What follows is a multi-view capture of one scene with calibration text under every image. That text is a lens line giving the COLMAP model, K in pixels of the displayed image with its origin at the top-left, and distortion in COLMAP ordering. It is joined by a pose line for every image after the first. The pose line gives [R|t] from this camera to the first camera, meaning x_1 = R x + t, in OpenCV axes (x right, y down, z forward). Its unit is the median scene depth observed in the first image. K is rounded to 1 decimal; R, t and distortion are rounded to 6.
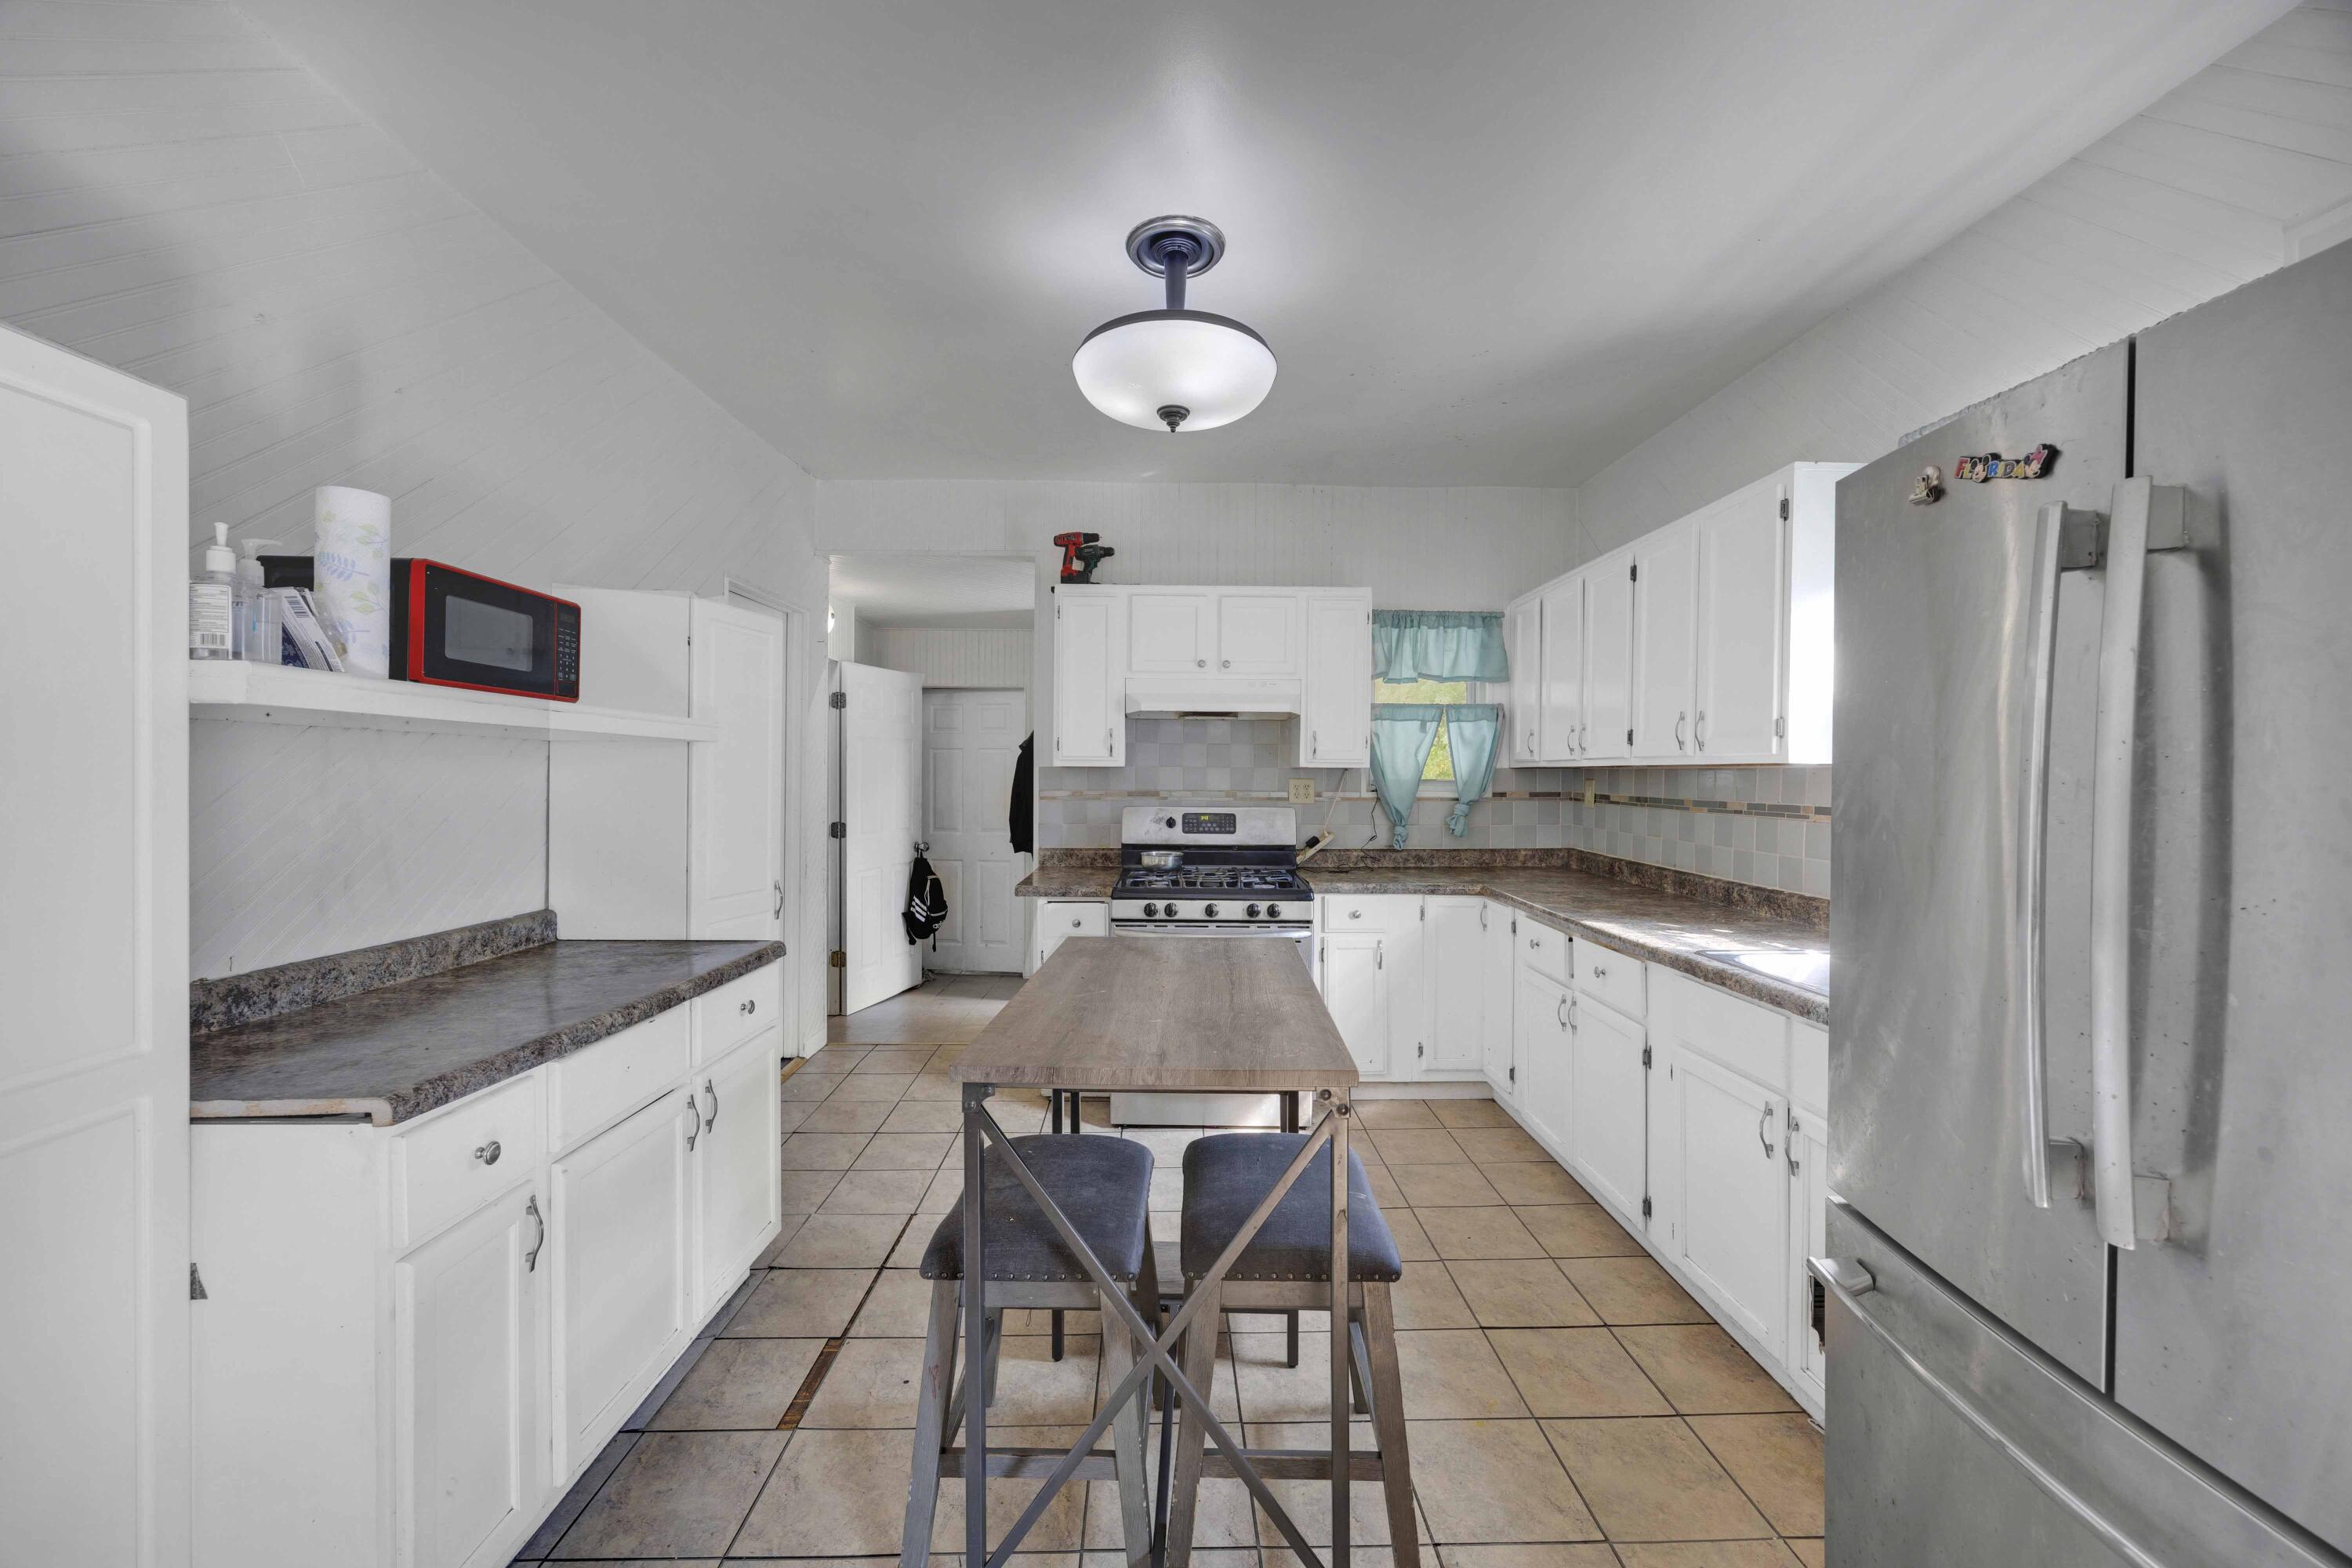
lens RADIAL K [[914.6, 0, 1178.0], [0, 914.6, 780.4], [0, 0, 1]] dist [-0.005716, 0.000020]
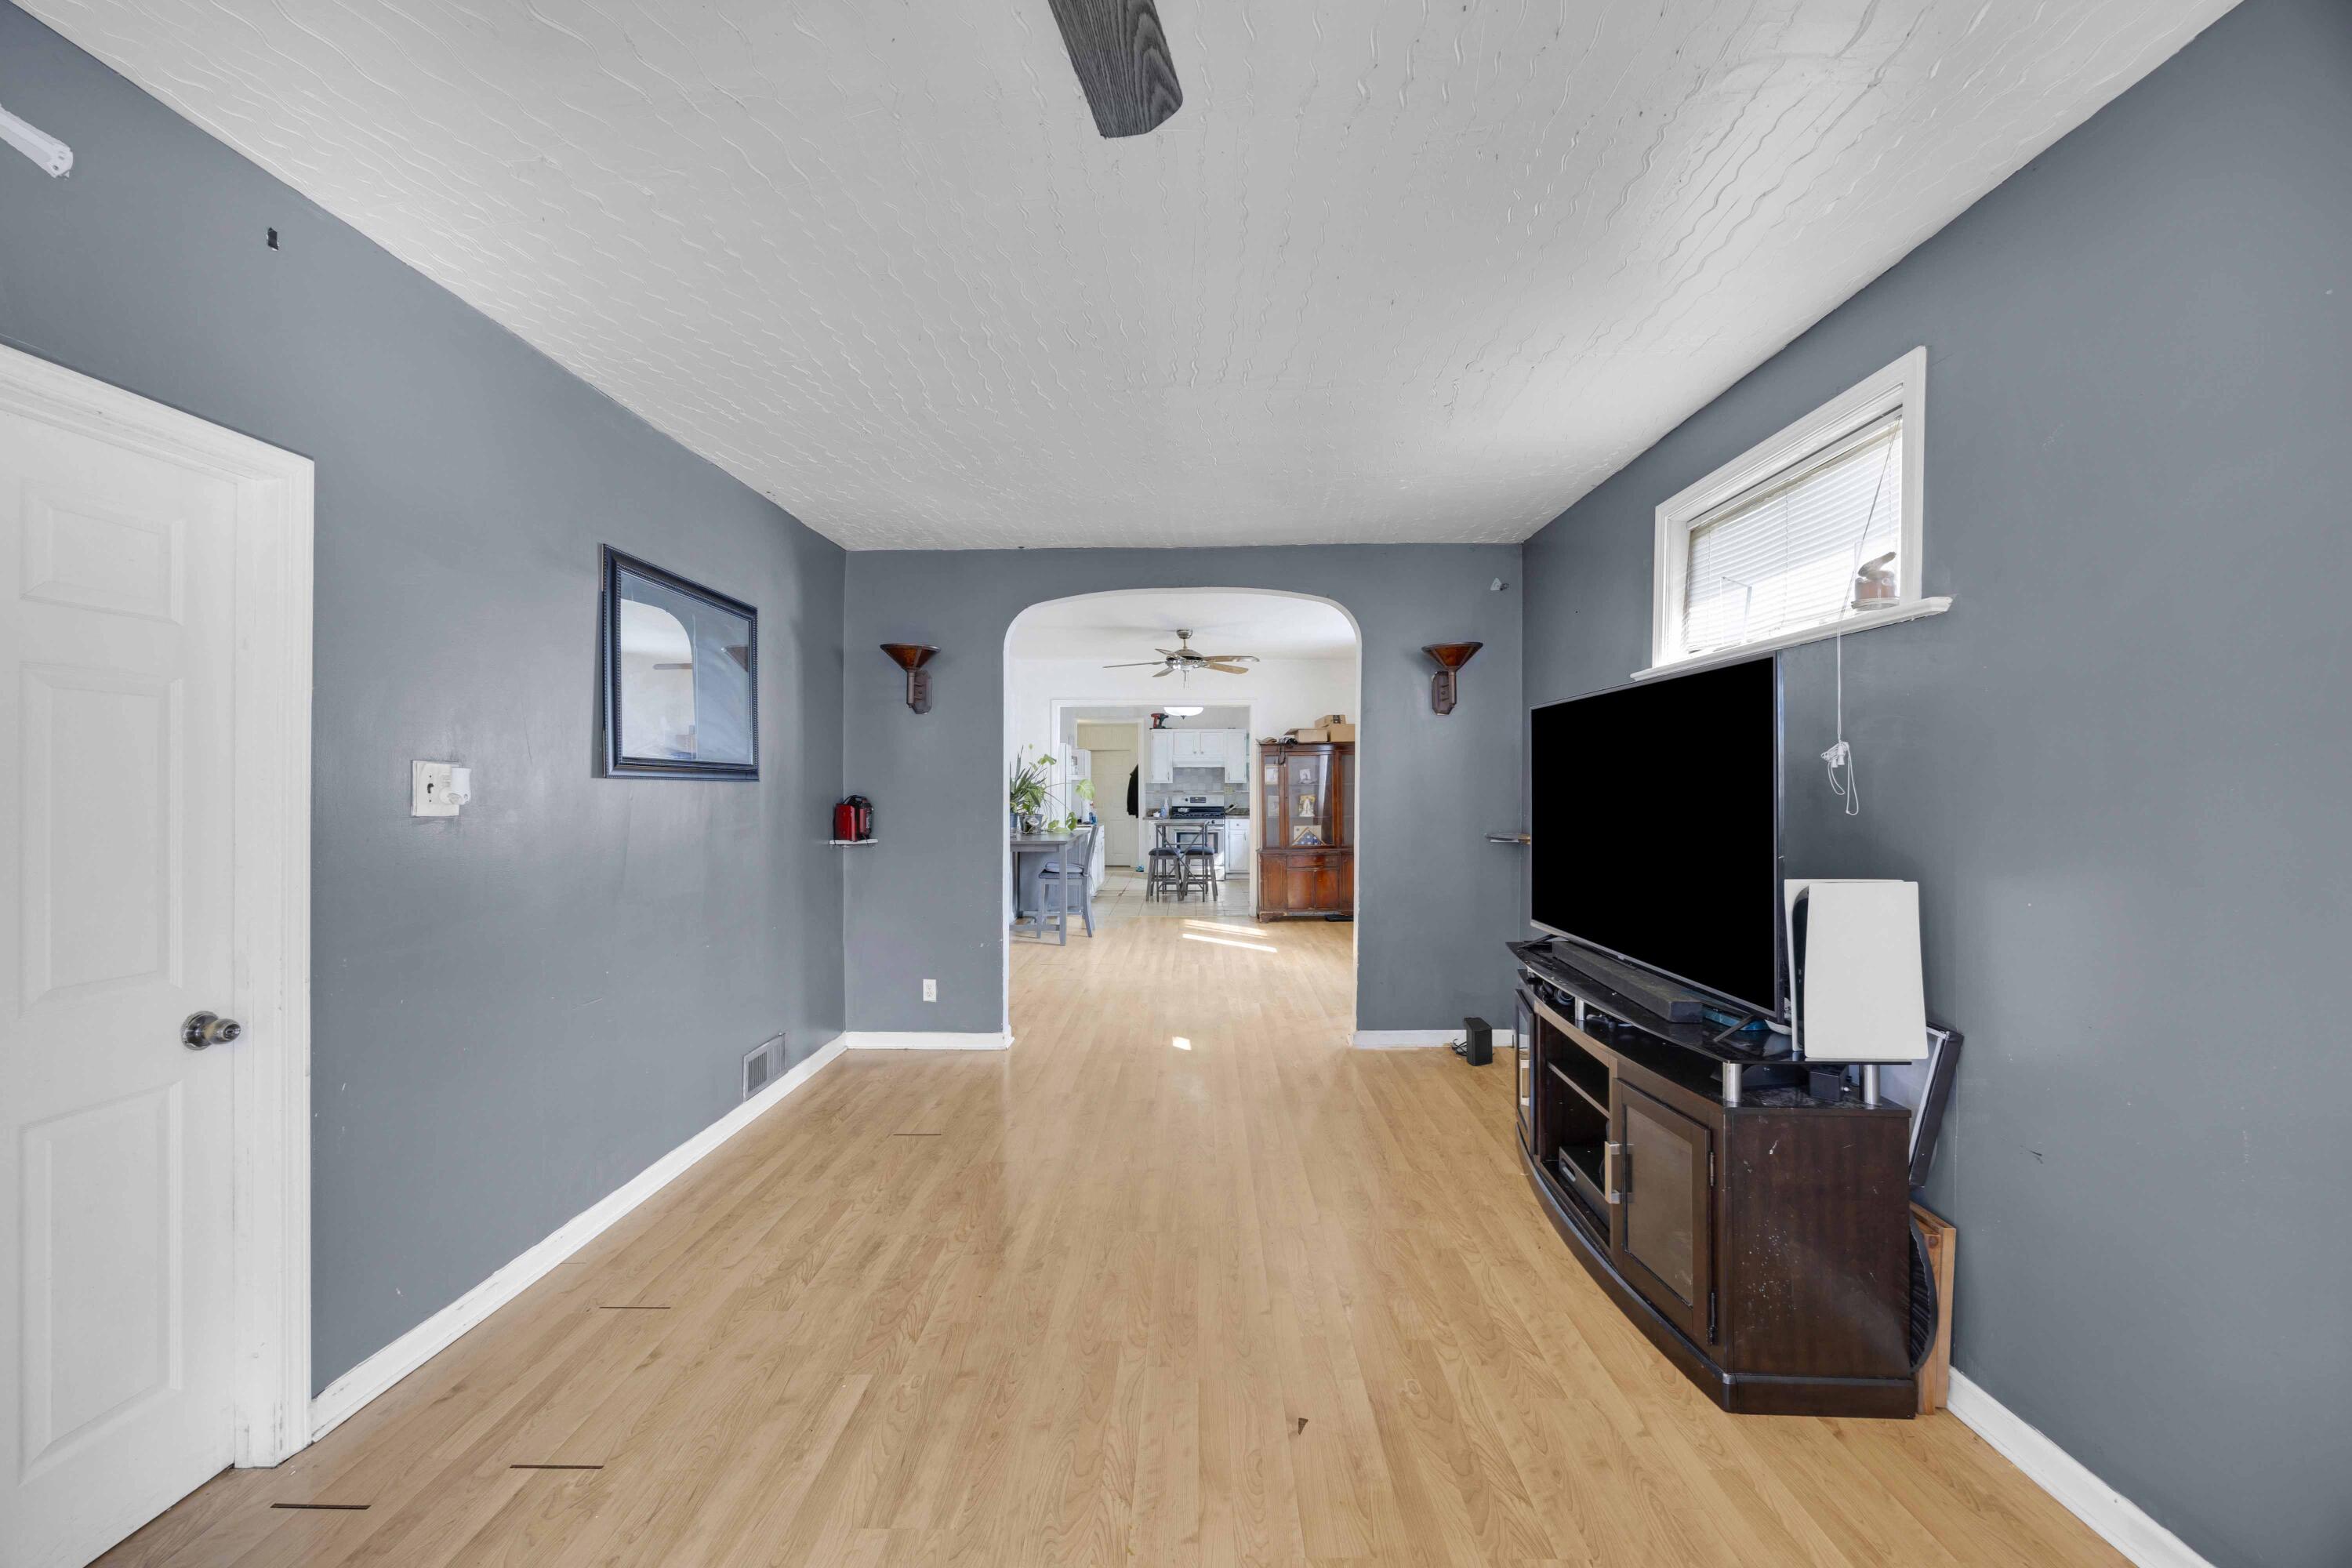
lens RADIAL K [[914.6, 0, 1173.9], [0, 914.6, 781.1], [0, 0, 1]] dist [-0.005716, 0.000020]
pose [[0.999221, -0.010812, -0.037958, 0.072533], [0.010390, 0.999882, -0.011295, 0.014339], [0.038076, 0.010892, 0.999215, -2.319103]]
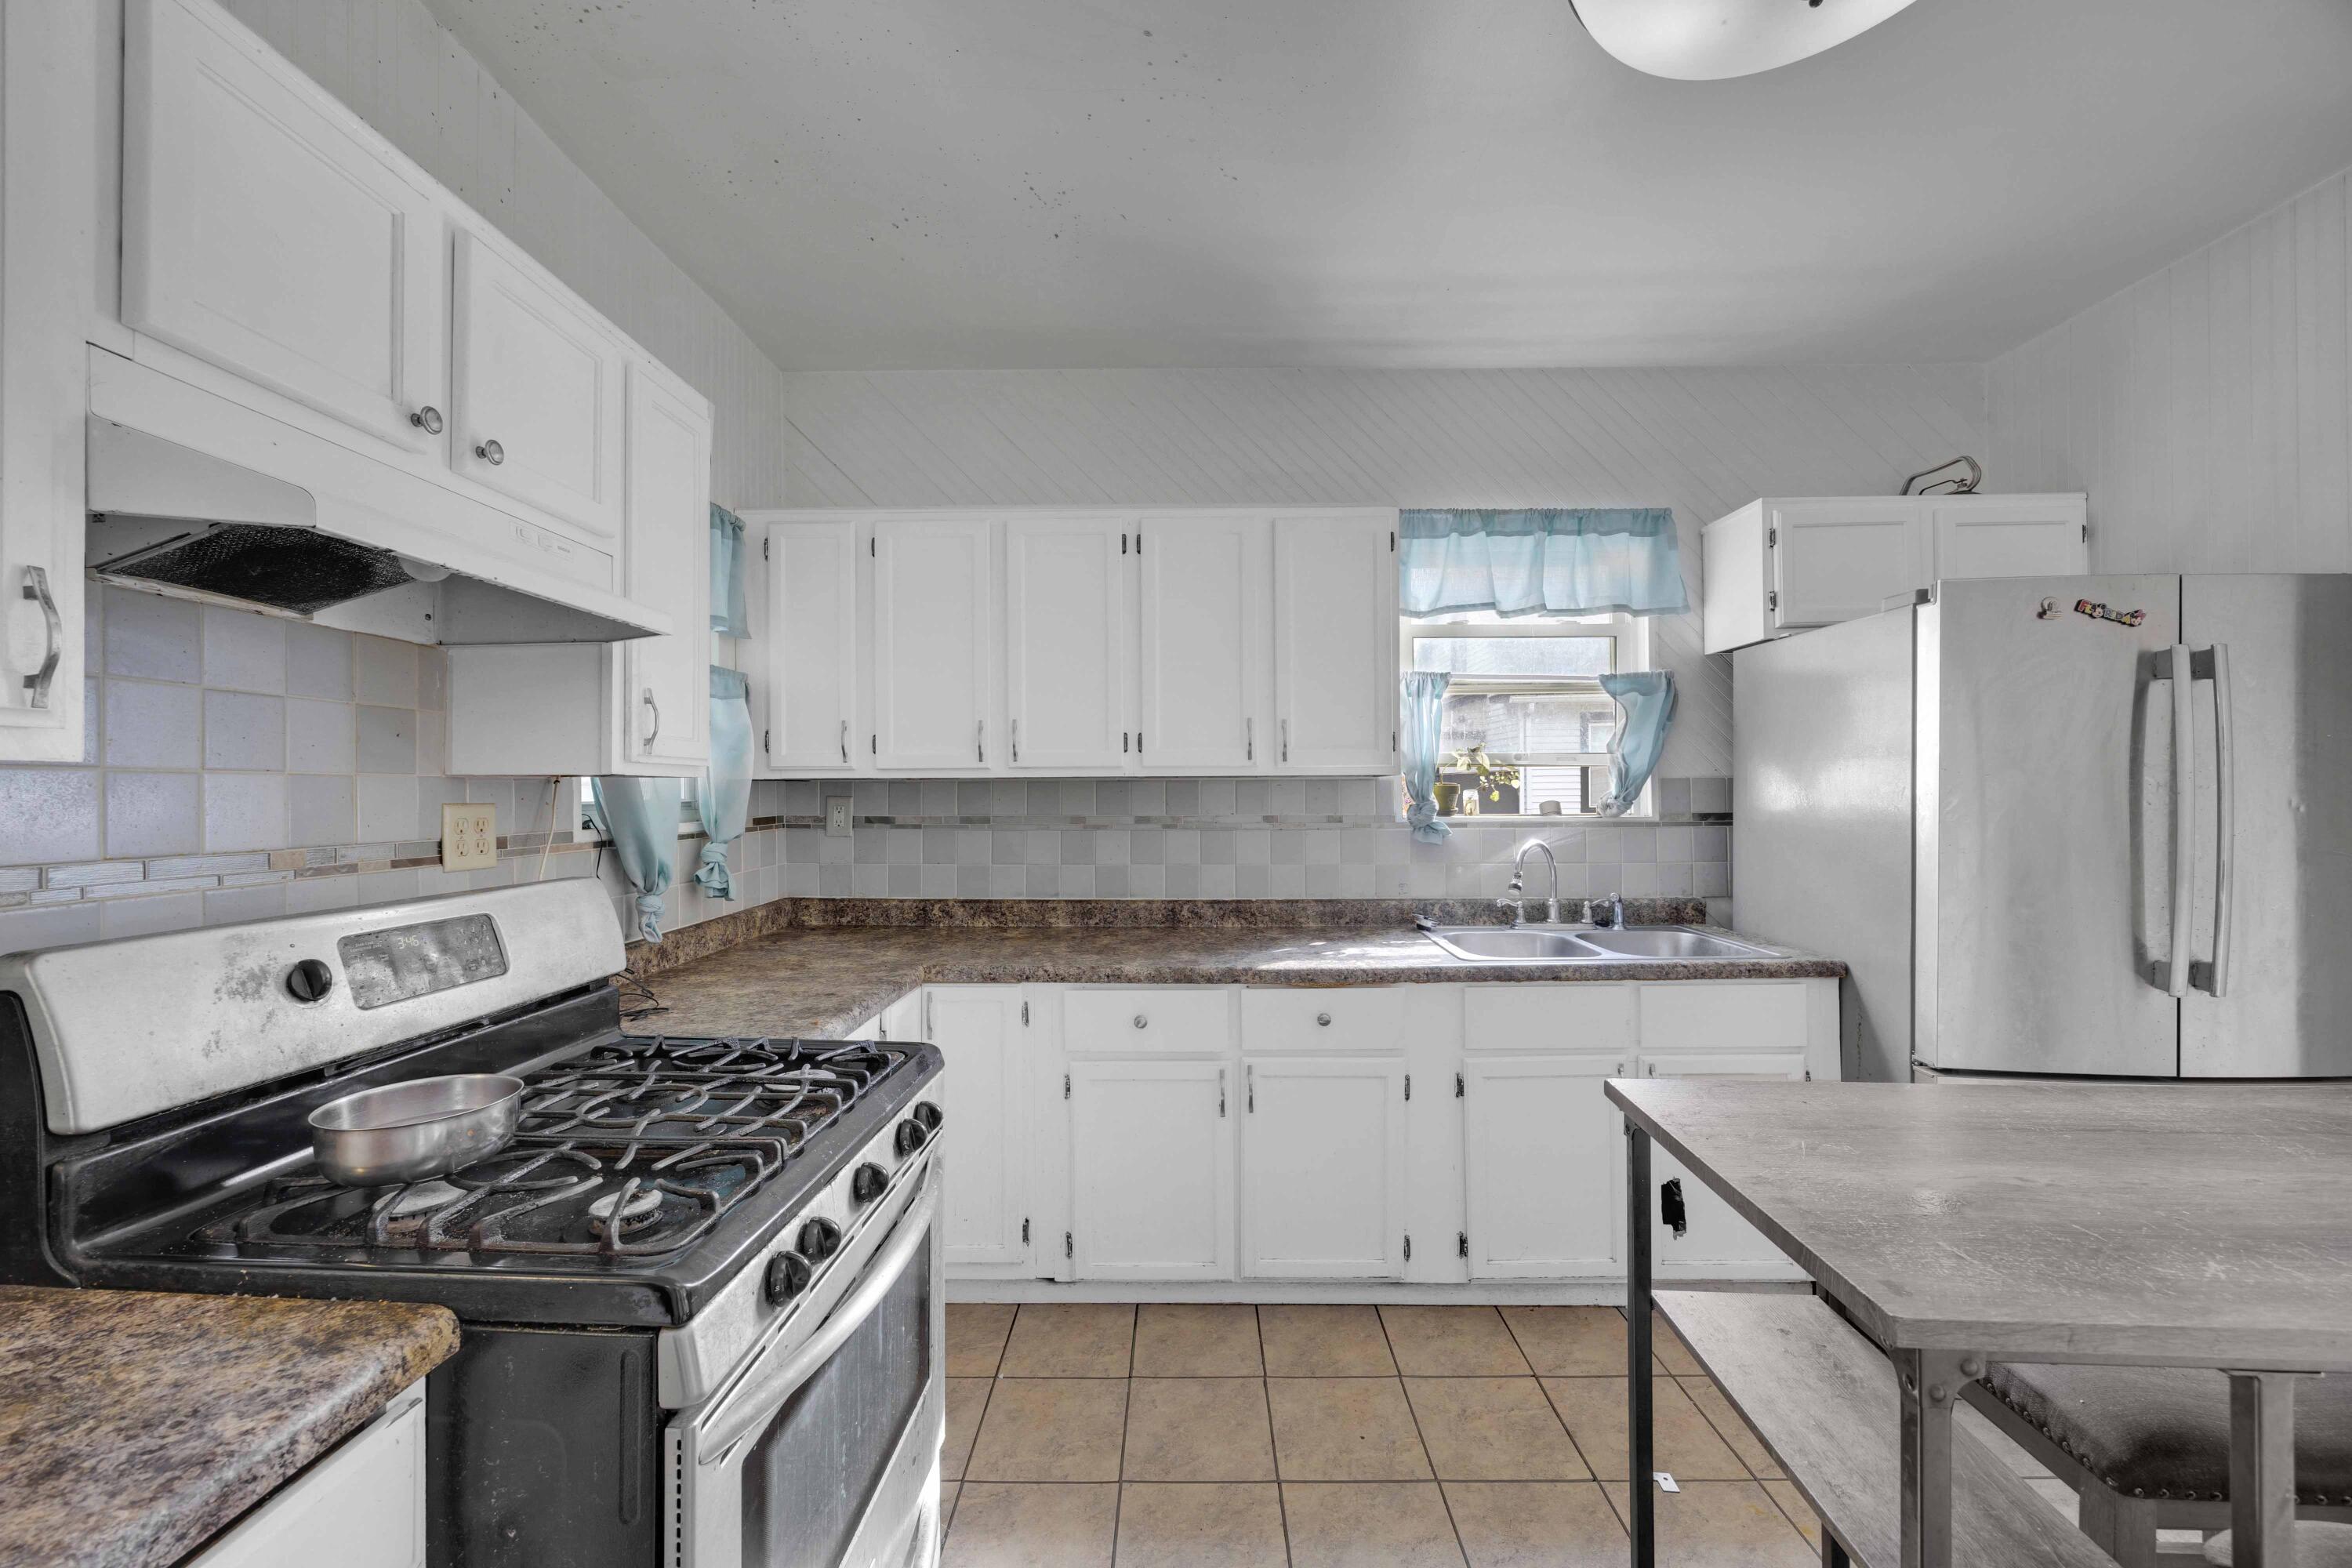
lens RADIAL K [[914.6, 0, 1179.9], [0, 914.6, 784.9], [0, 0, 1]] dist [-0.005716, 0.000020]
pose [[0.031943, -0.000459, 0.999490, -0.255730], [0.014850, 0.999890, -0.000015, -0.006021], [-0.999379, 0.014843, 0.031946, 0.727609]]
